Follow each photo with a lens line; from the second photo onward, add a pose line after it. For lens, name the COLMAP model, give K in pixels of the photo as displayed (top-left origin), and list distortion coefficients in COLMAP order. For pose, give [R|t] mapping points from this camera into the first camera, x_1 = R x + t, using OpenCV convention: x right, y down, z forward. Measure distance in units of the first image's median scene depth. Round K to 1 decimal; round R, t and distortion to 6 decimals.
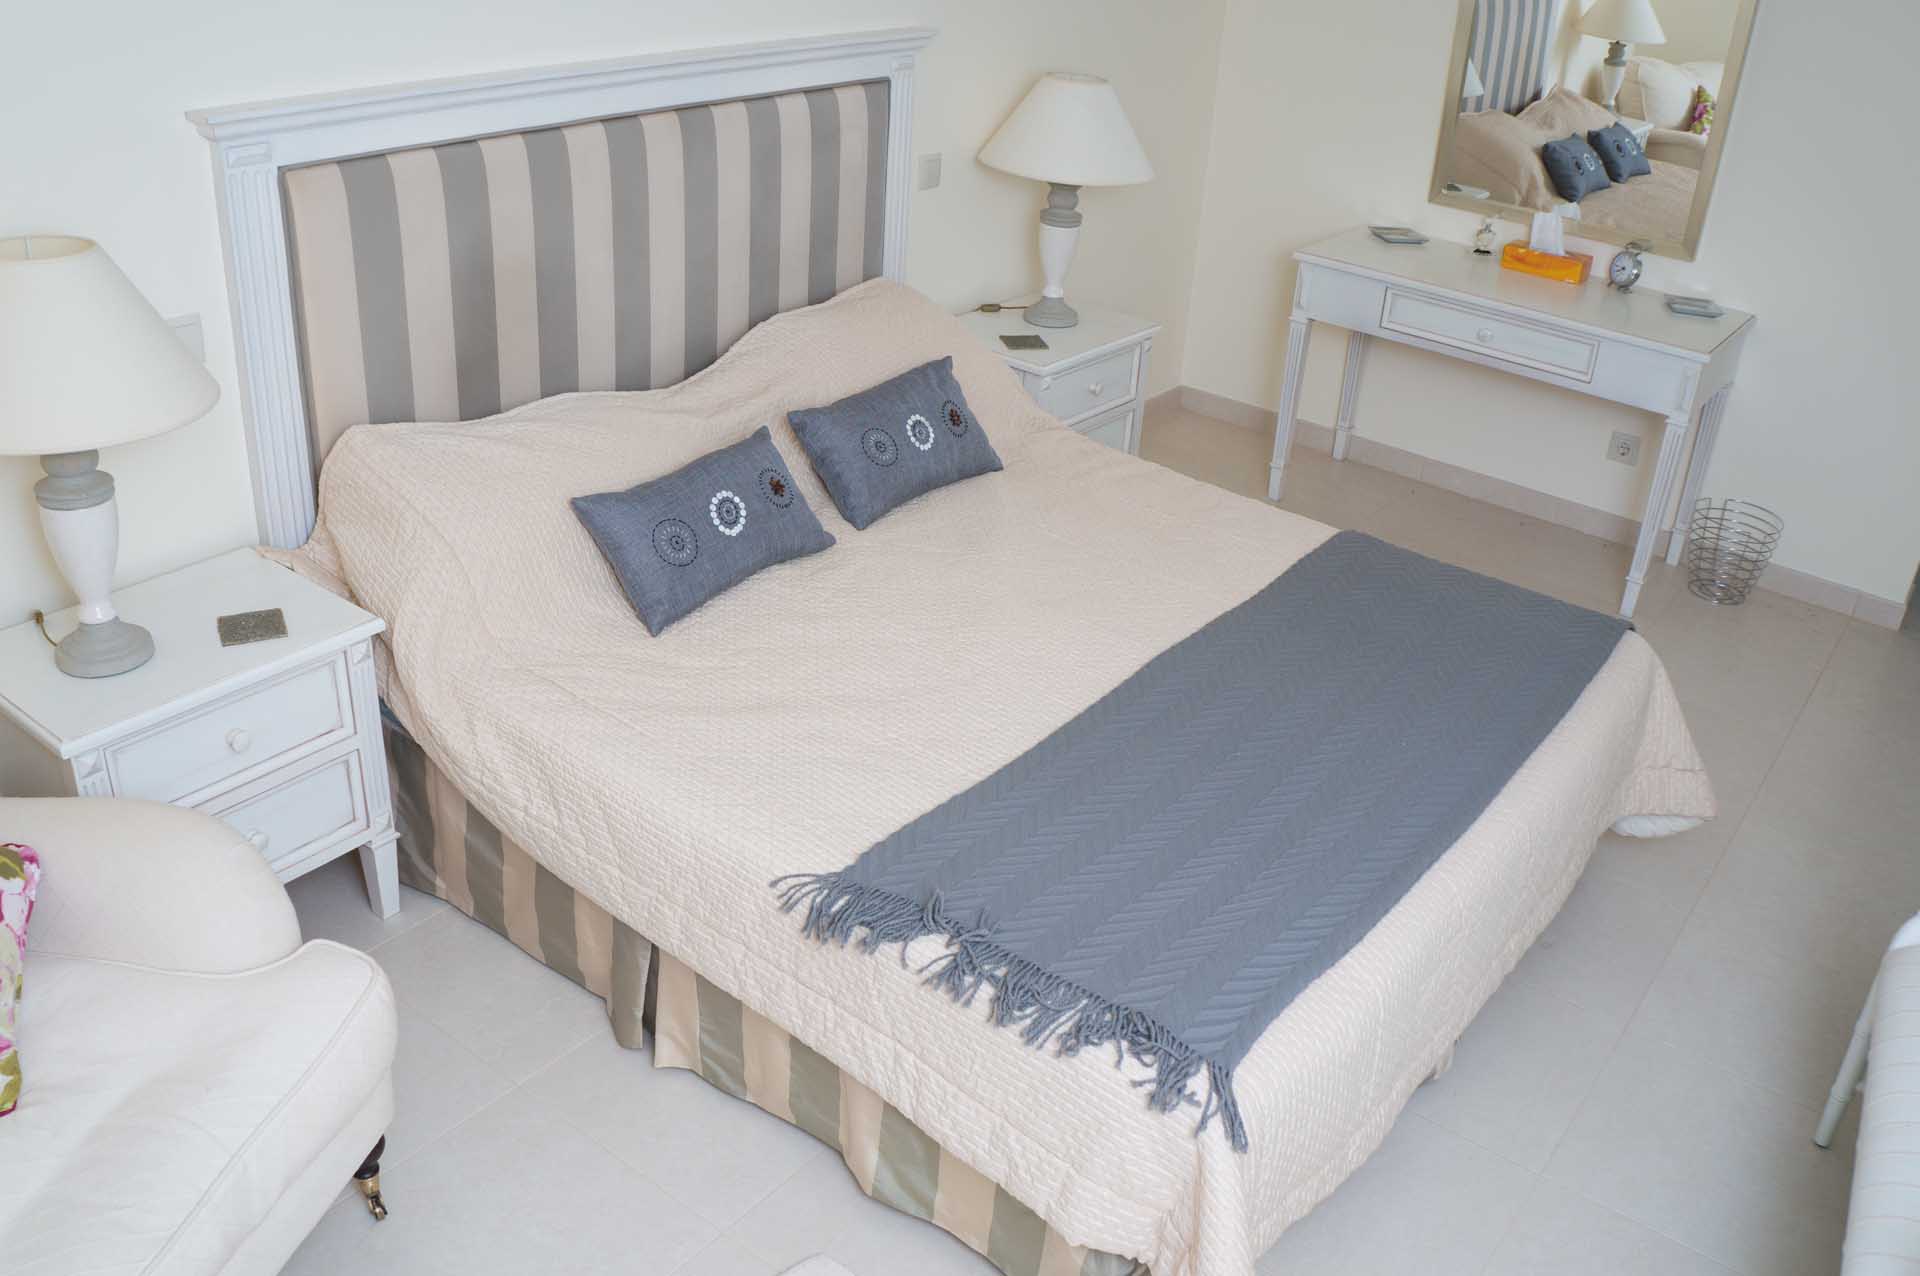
lens RADIAL K [[1505.2, 0, 960.0], [0, 1505.2, 638.0], [0, 0, 1]] dist [-0.151165, 0.089336]
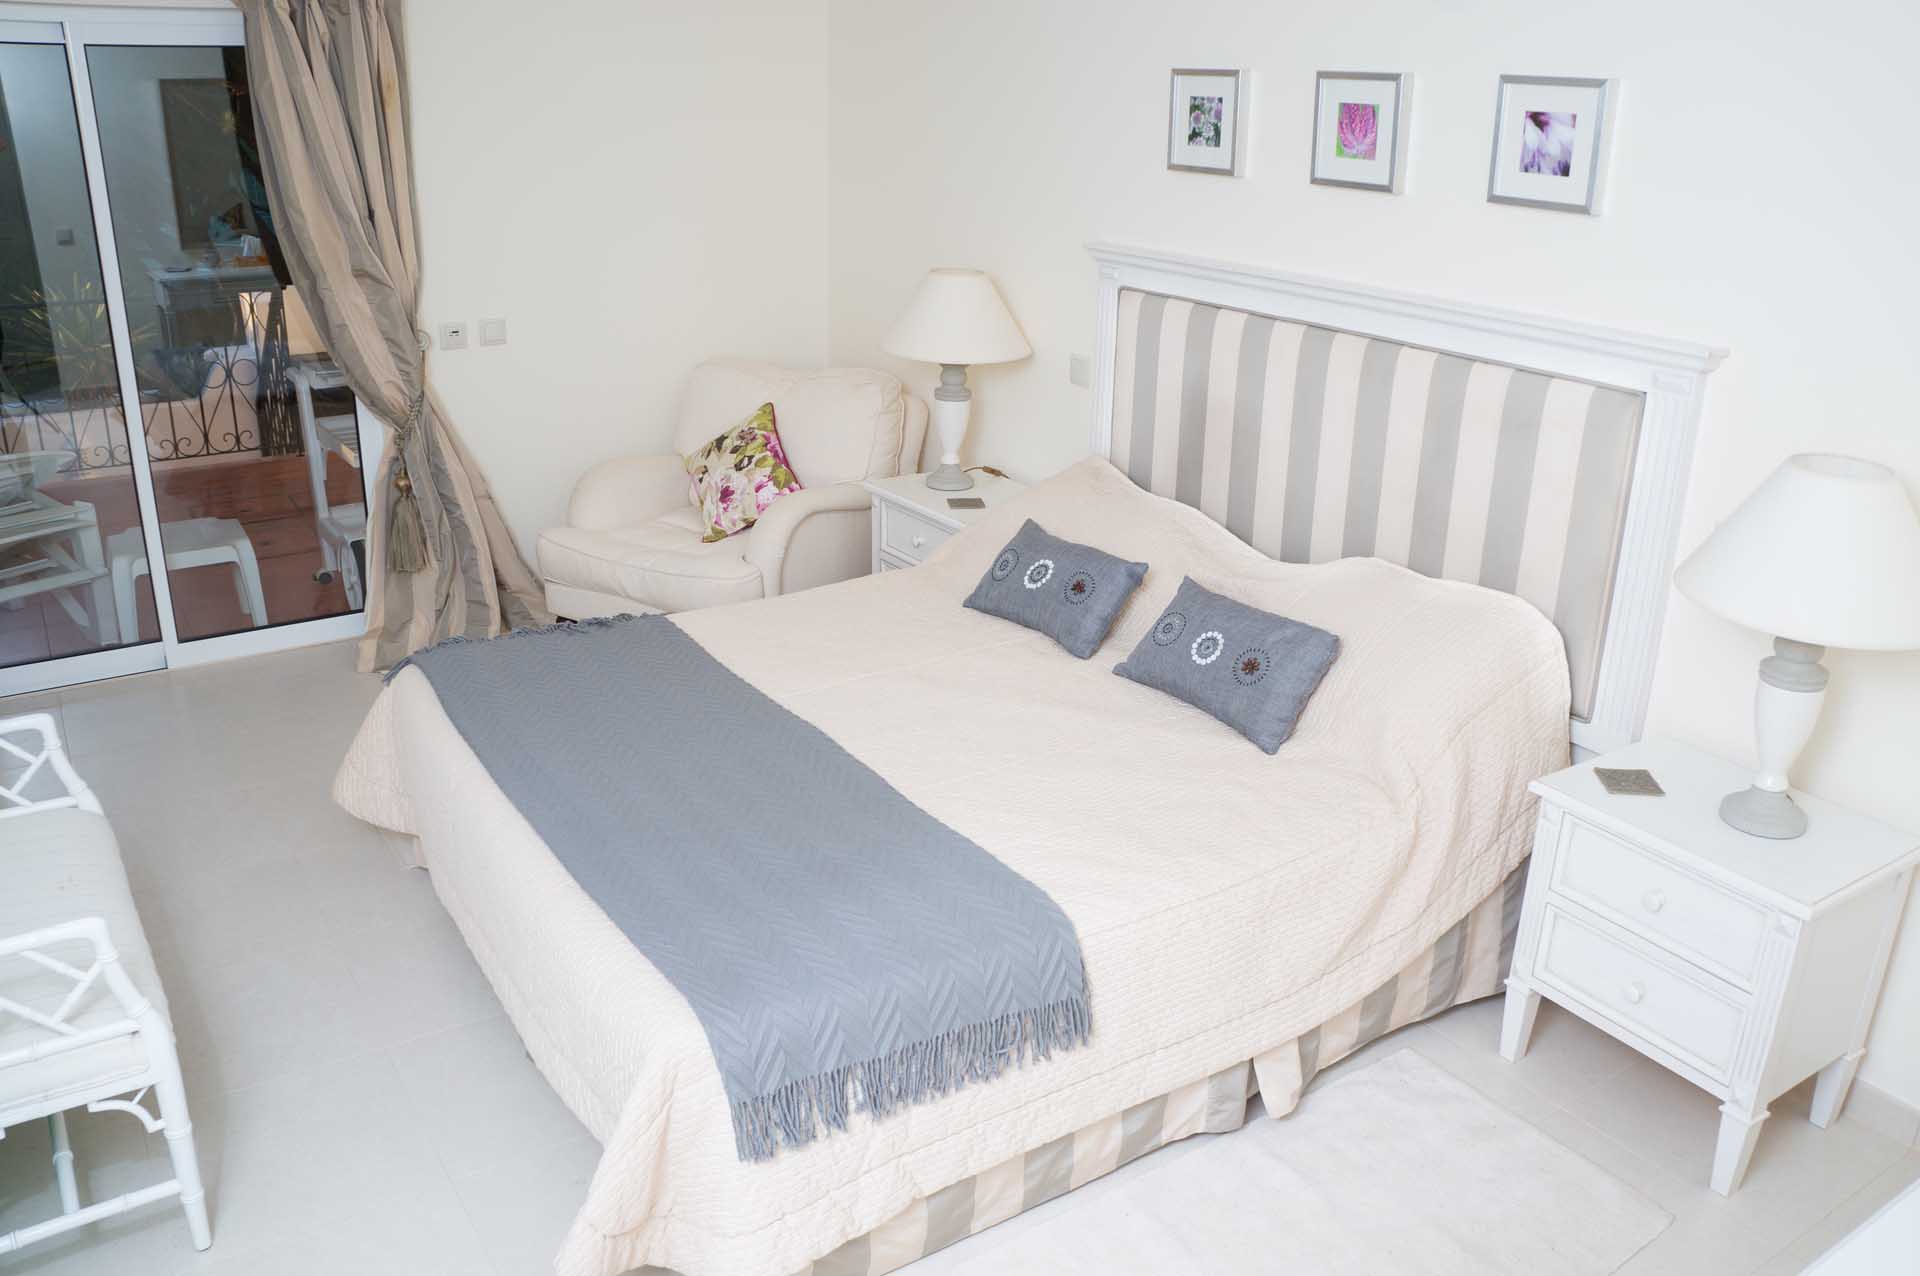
lens RADIAL K [[1505.2, 0, 960.0], [0, 1505.2, 638.0], [0, 0, 1]] dist [-0.151165, 0.089336]
pose [[-0.302184, 0.302747, -0.903897, 1.025297], [-0.471775, 0.776457, 0.417783, -0.529953], [0.828320, 0.552683, -0.091804, 1.023917]]
